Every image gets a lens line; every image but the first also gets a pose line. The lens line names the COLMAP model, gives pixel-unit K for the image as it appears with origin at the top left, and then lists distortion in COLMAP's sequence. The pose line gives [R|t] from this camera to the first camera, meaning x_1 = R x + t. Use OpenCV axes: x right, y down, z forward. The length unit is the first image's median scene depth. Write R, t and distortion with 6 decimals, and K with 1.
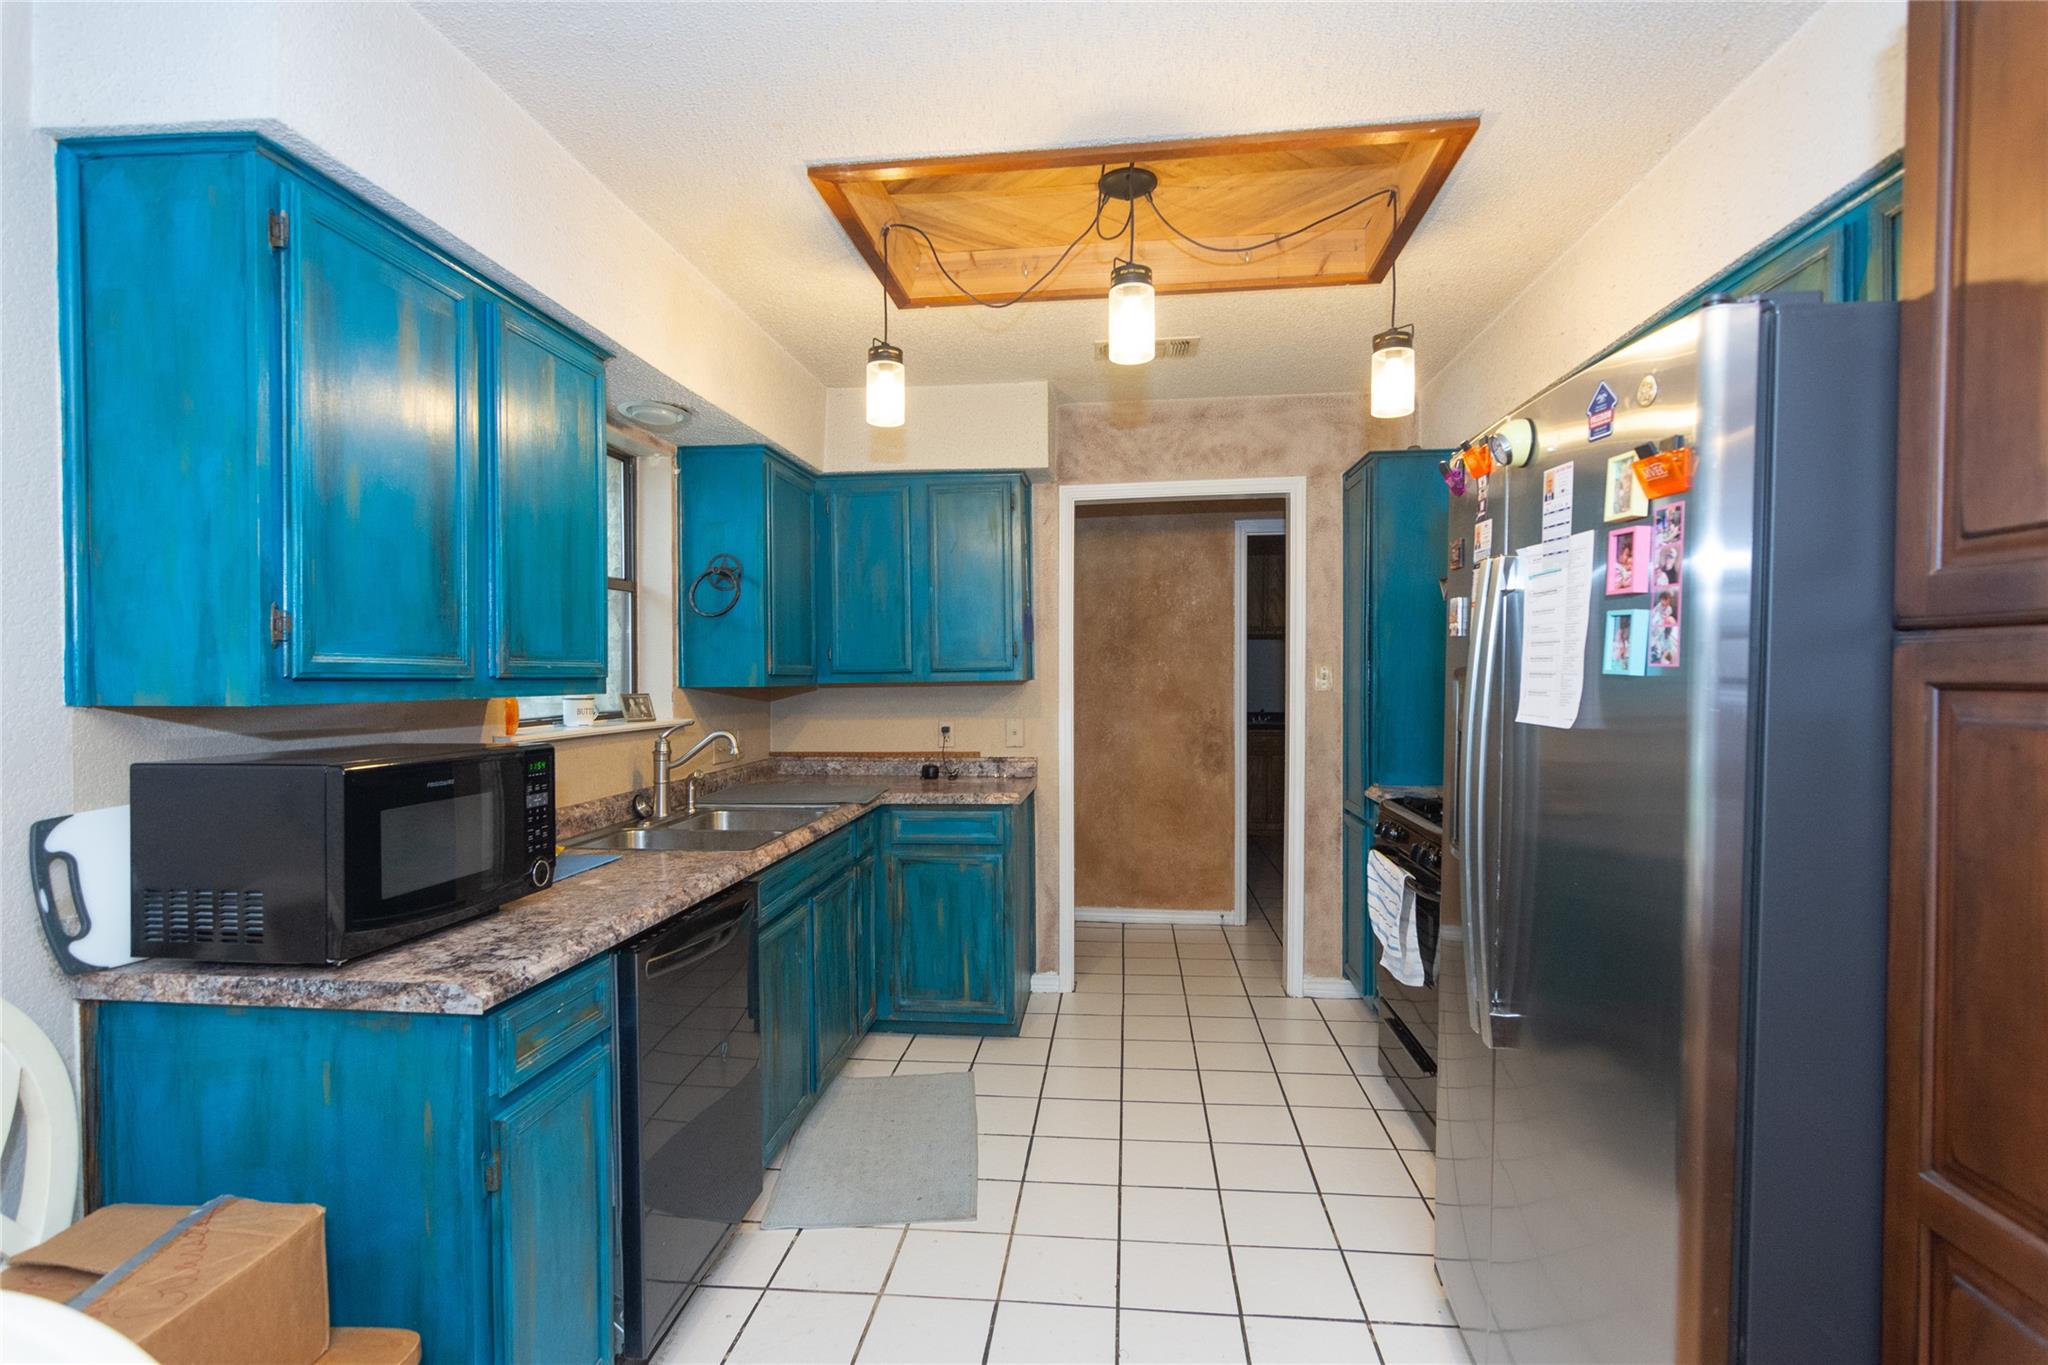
lens RADIAL K [[991.3, 0, 1024.5], [0, 991.3, 689.3], [0, 0, 1]] dist [-0.003475, 0.003519]
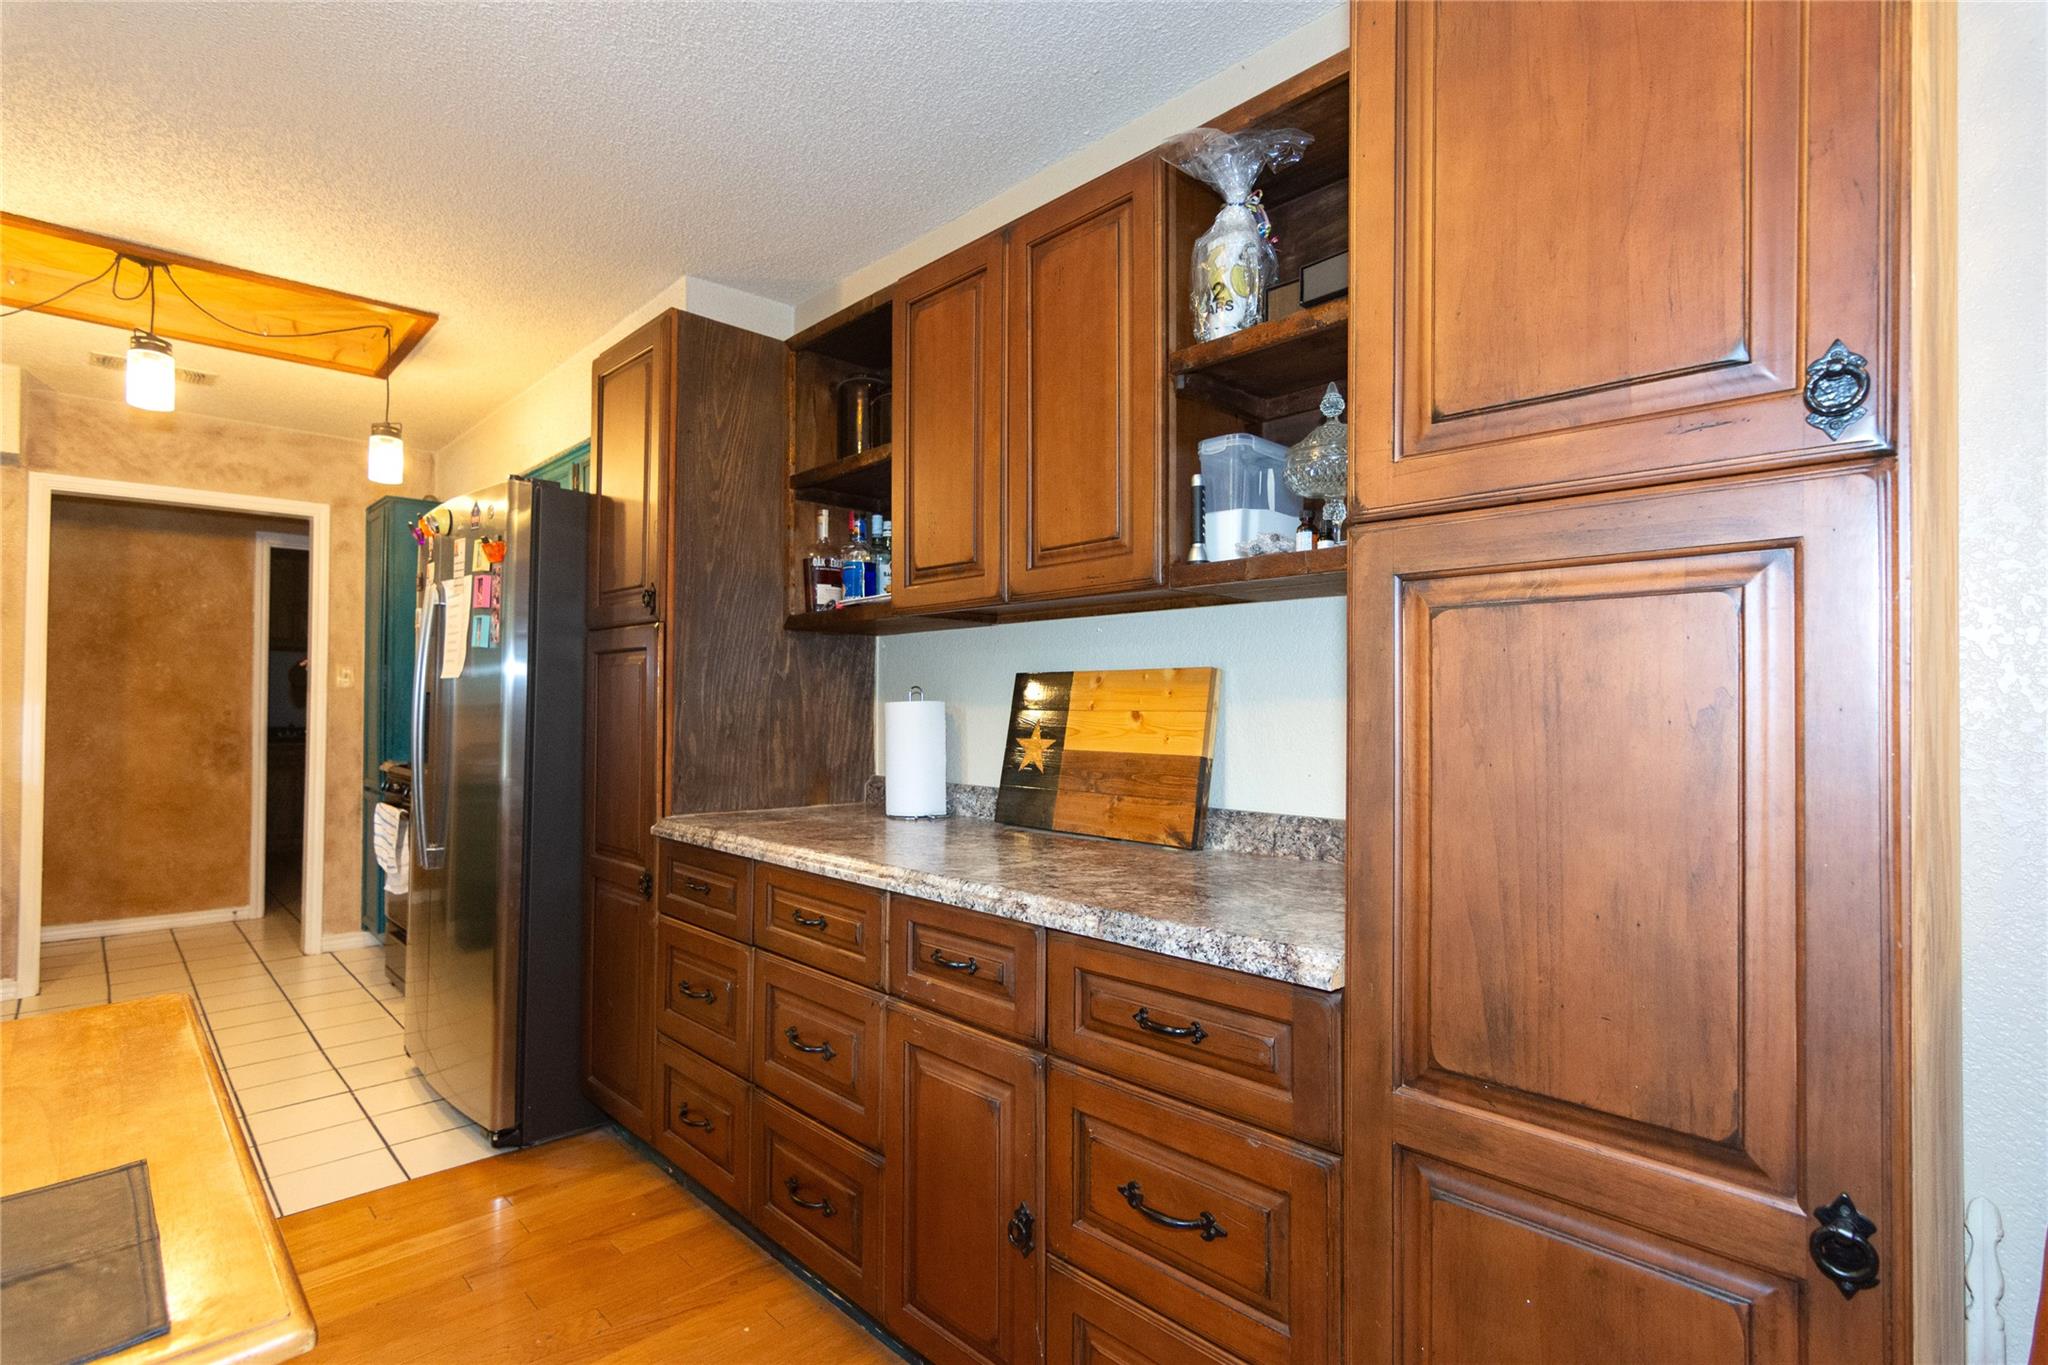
lens RADIAL K [[991.3, 0, 1029.2], [0, 991.3, 695.3], [0, 0, 1]] dist [-0.003475, 0.003519]
pose [[0.647201, 0.017701, 0.762113, -0.068863], [0.005710, 0.999590, -0.028066, 0.047858], [-0.762298, 0.022516, 0.646835, -0.379147]]
